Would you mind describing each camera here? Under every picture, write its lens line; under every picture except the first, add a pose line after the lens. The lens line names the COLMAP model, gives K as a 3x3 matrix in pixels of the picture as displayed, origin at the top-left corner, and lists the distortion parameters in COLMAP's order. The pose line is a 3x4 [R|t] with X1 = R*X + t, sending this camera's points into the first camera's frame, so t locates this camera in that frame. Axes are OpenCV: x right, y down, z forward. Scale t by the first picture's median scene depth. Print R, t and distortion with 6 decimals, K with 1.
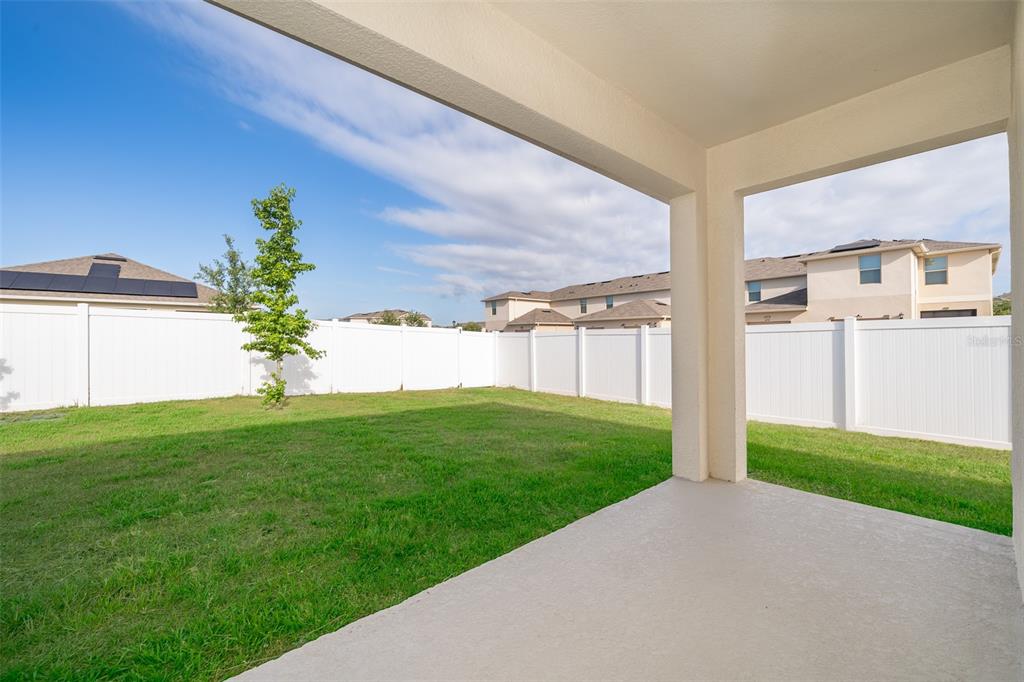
lens RADIAL K [[408.4, 0, 517.0], [0, 408.4, 342.0], [0, 0, 1]] dist [0.000717, 0.000201]
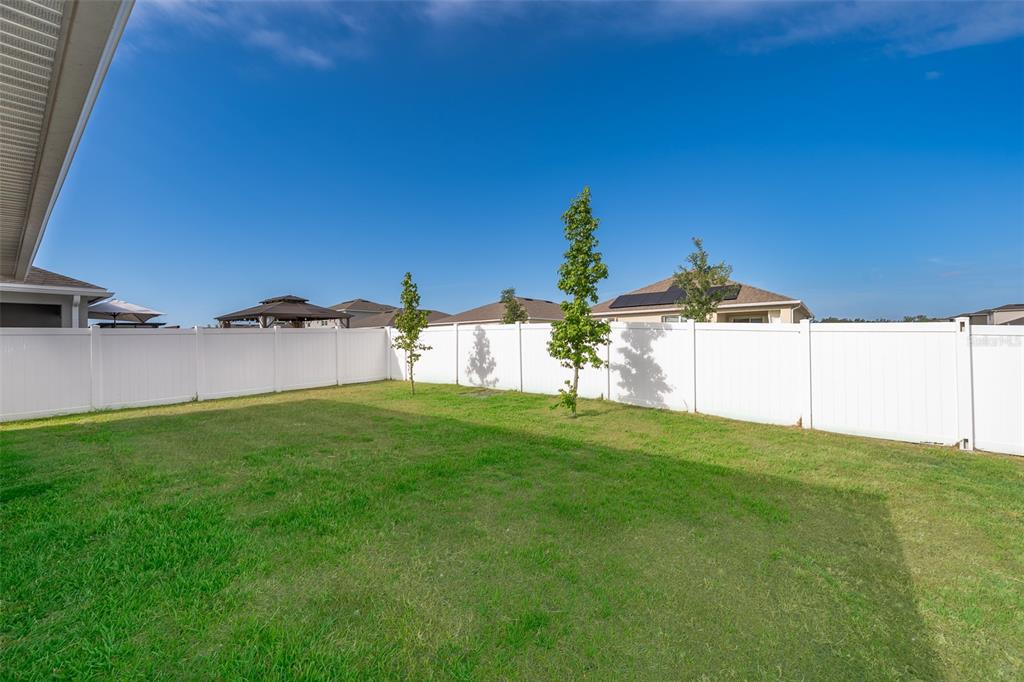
lens RADIAL K [[408.4, 0, 509.2], [0, 408.4, 341.8], [0, 0, 1]] dist [0.000717, 0.000201]
pose [[0.175570, 0.001928, -0.984465, 0.290498], [0.011182, 0.999930, 0.003953, -0.021453], [0.984403, -0.011702, 0.175536, 0.524720]]
